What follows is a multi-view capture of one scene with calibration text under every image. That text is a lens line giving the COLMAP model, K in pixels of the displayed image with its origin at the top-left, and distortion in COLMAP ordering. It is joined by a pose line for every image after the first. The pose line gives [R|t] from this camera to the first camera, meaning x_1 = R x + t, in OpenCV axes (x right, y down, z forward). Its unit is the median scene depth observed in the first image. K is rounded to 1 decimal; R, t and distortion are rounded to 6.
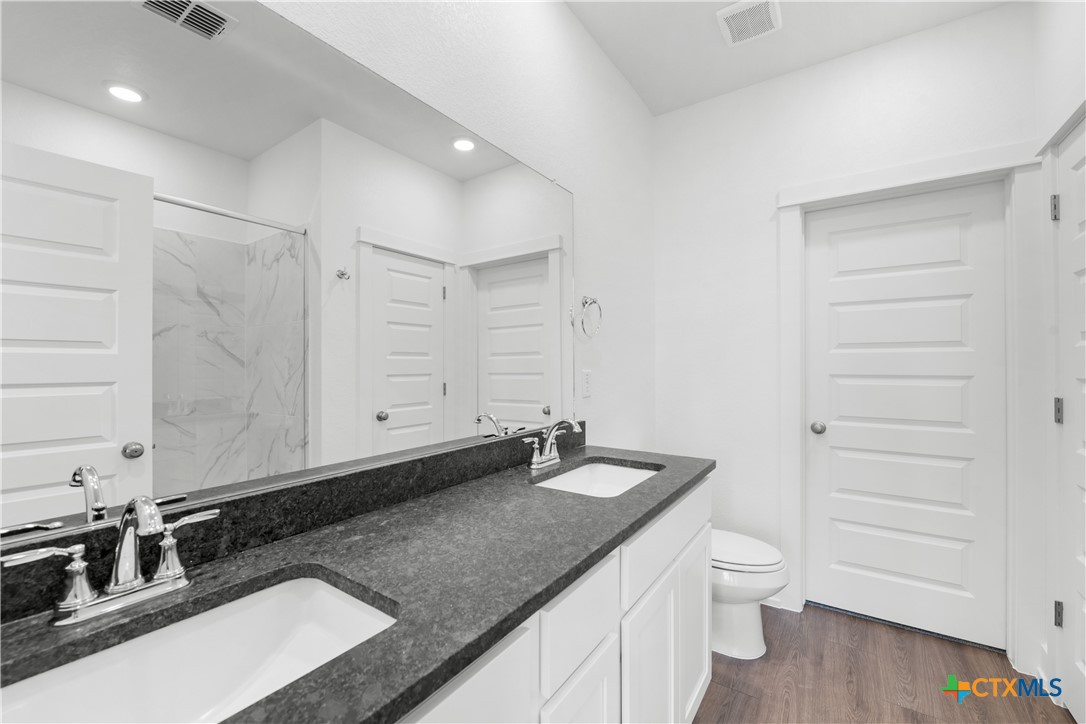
lens RADIAL K [[463.2, 0, 539.6], [0, 463.2, 362.9], [0, 0, 1]] dist [-0.001088, 0.000108]
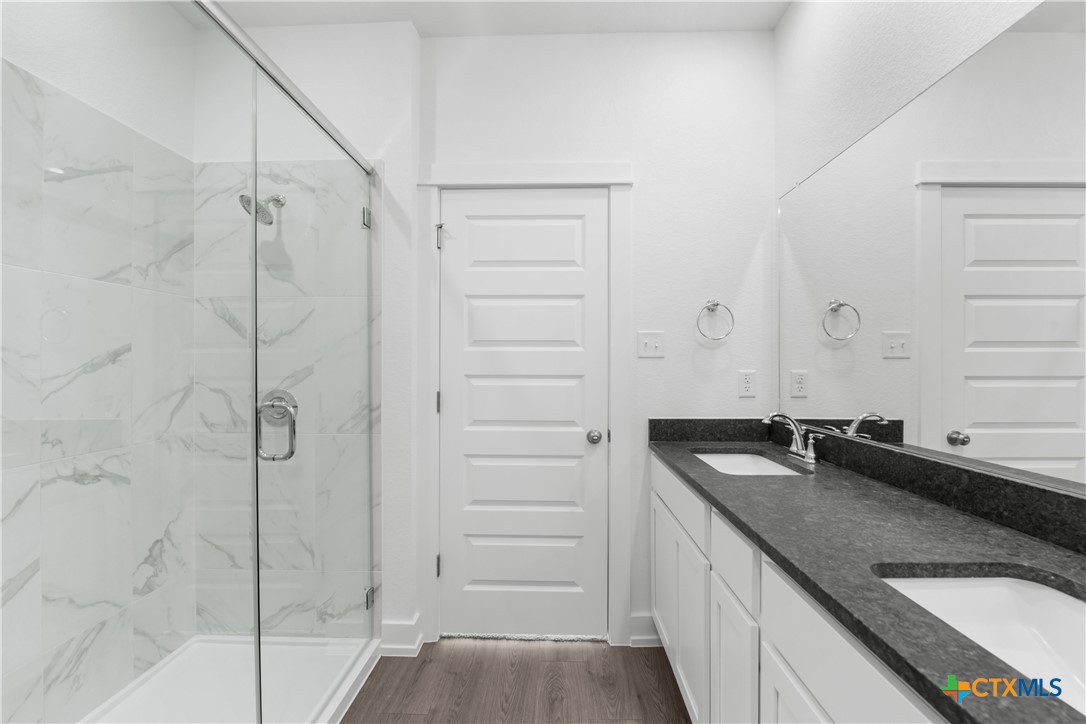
lens RADIAL K [[463.2, 0, 540.8], [0, 463.2, 364.6], [0, 0, 1]] dist [-0.001088, 0.000108]
pose [[-0.855437, -0.000172, -0.517907, 0.982806], [0.001628, 0.999994, -0.003021, 0.007897], [0.517904, -0.003427, -0.855432, 1.466610]]
